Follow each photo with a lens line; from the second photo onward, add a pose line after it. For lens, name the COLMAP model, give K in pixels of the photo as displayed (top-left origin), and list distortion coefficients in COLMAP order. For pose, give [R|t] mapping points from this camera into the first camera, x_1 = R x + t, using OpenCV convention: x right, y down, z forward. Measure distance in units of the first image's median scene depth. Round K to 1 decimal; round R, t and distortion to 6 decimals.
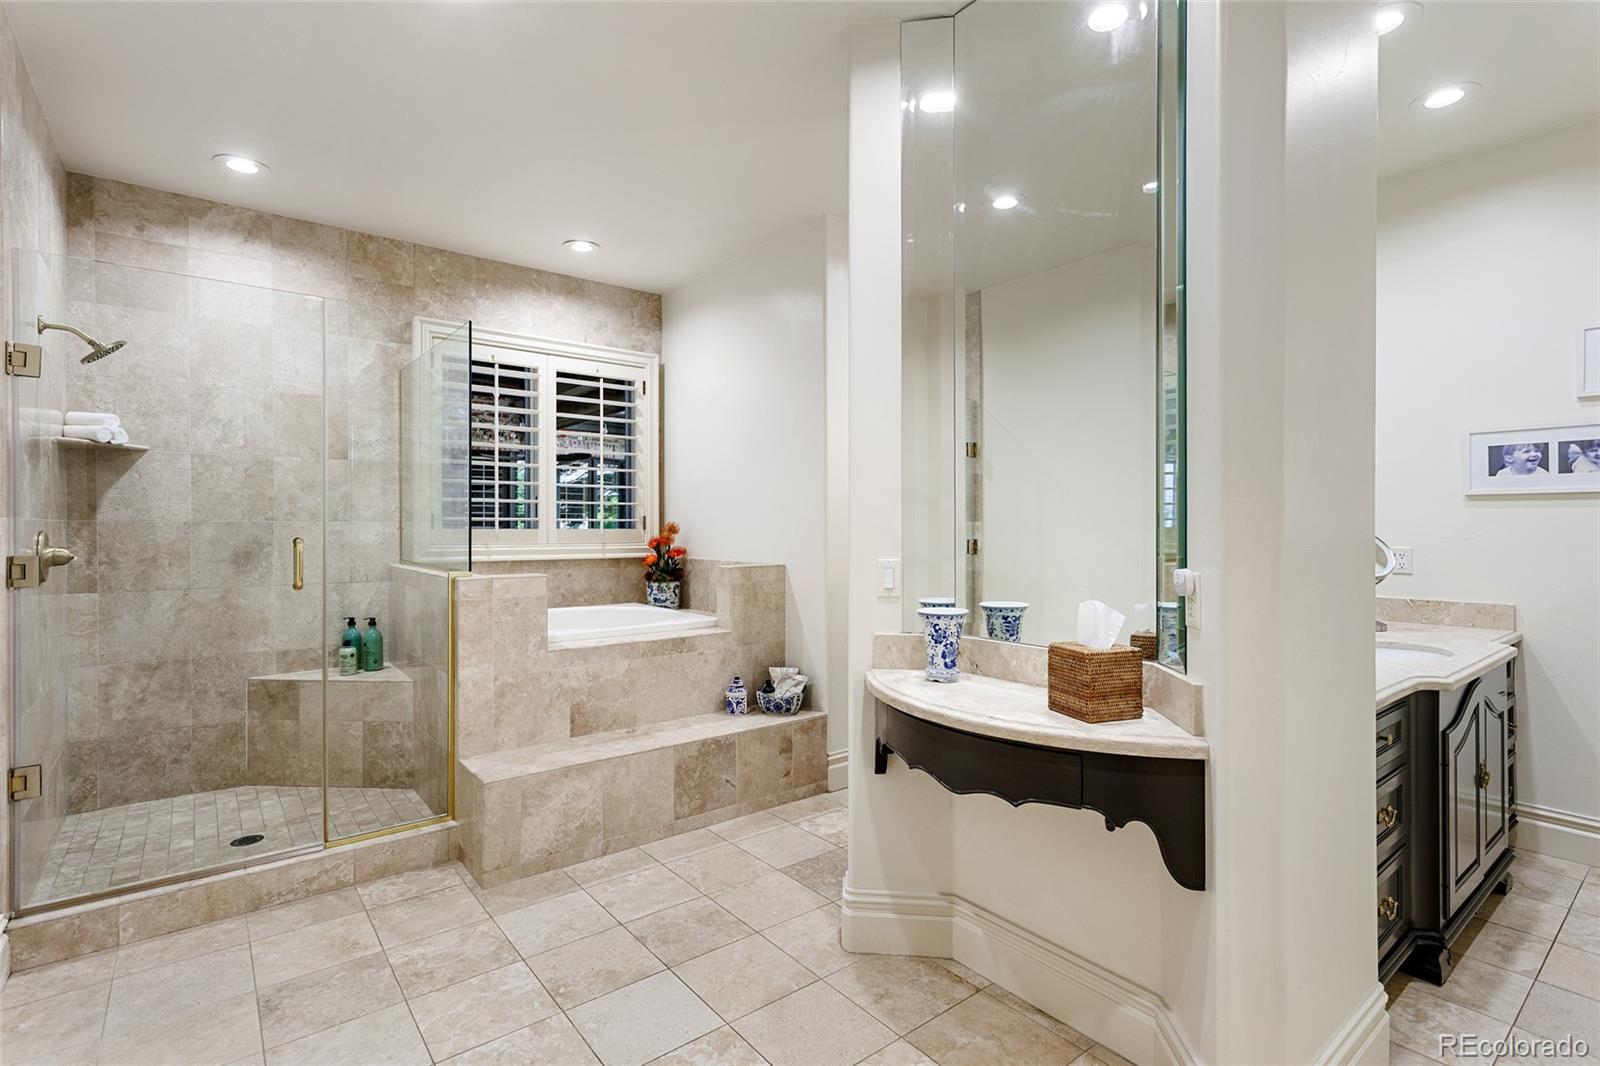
lens RADIAL K [[777.3, 0, 803.4], [0, 777.3, 531.5], [0, 0, 1]] dist [-0.004604, 0.007134]
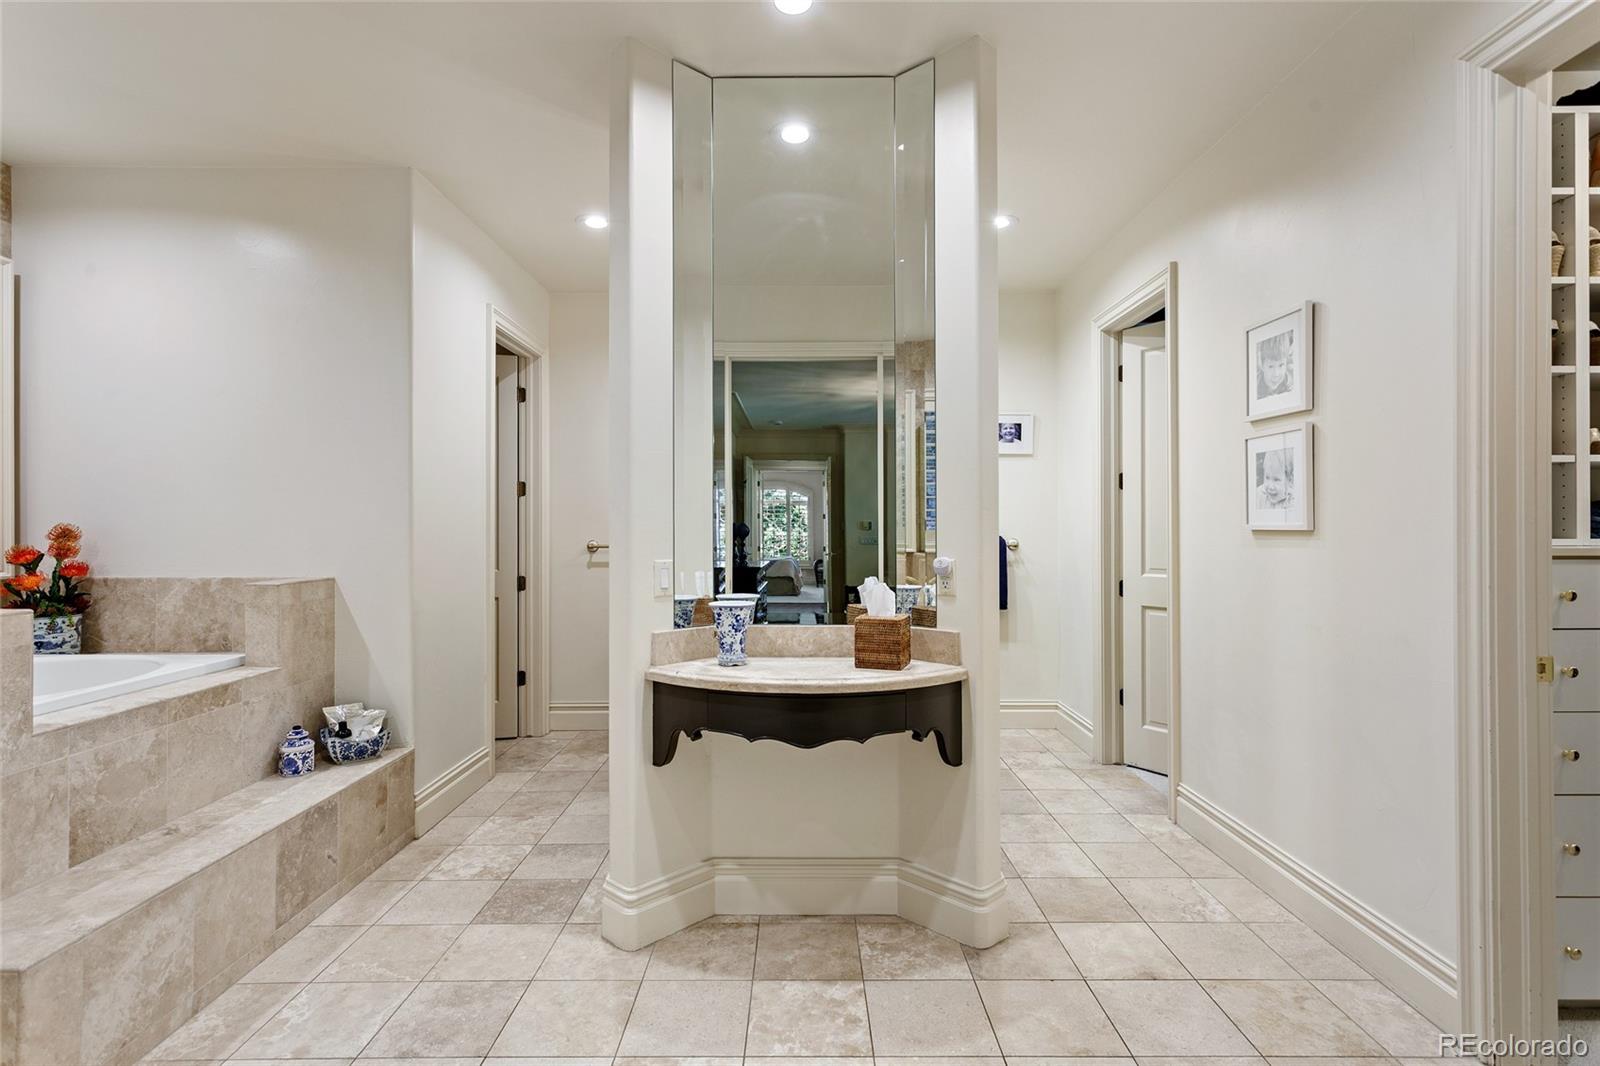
lens RADIAL K [[777.3, 0, 807.0], [0, 777.3, 528.8], [0, 0, 1]] dist [-0.004604, 0.007134]
pose [[0.607855, 0.002129, 0.794045, -0.441708], [0.006518, 0.999949, -0.007671, 0.001541], [-0.794021, 0.009839, 0.607811, 0.147953]]
